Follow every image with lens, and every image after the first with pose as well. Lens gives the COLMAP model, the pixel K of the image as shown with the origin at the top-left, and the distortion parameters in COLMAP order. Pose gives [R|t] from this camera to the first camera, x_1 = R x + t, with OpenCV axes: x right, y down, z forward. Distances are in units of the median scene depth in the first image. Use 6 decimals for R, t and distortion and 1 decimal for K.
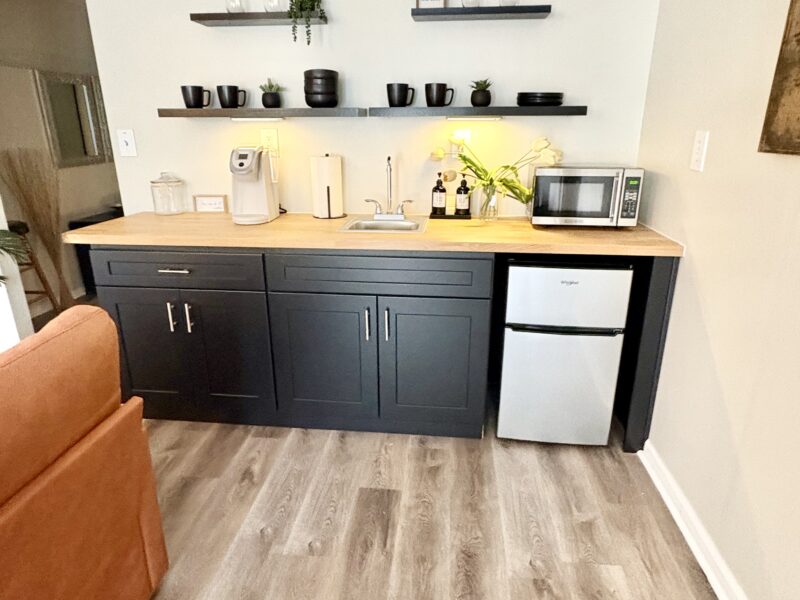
lens RADIAL K [[519.0, 0, 399.1], [0, 519.0, 302.2], [0, 0, 1]] dist [0.001205, 0.000858]
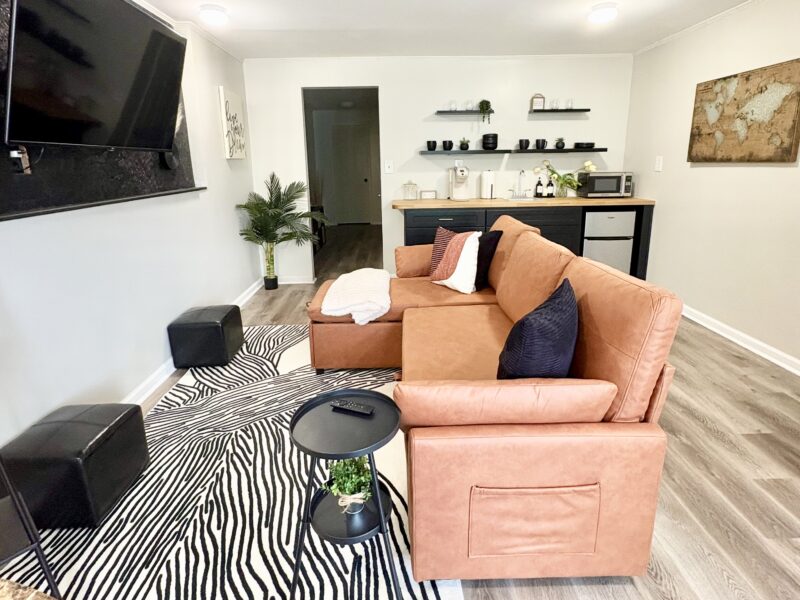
lens RADIAL K [[425.6, 0, 395.5], [0, 425.6, 254.1], [0, 0, 1]] dist [-0.005519, -0.001037]
pose [[0.993235, -0.034995, 0.110721, -0.819264], [0.048508, 0.991367, -0.121809, 0.295223], [-0.105502, 0.126356, 0.986359, -0.763433]]
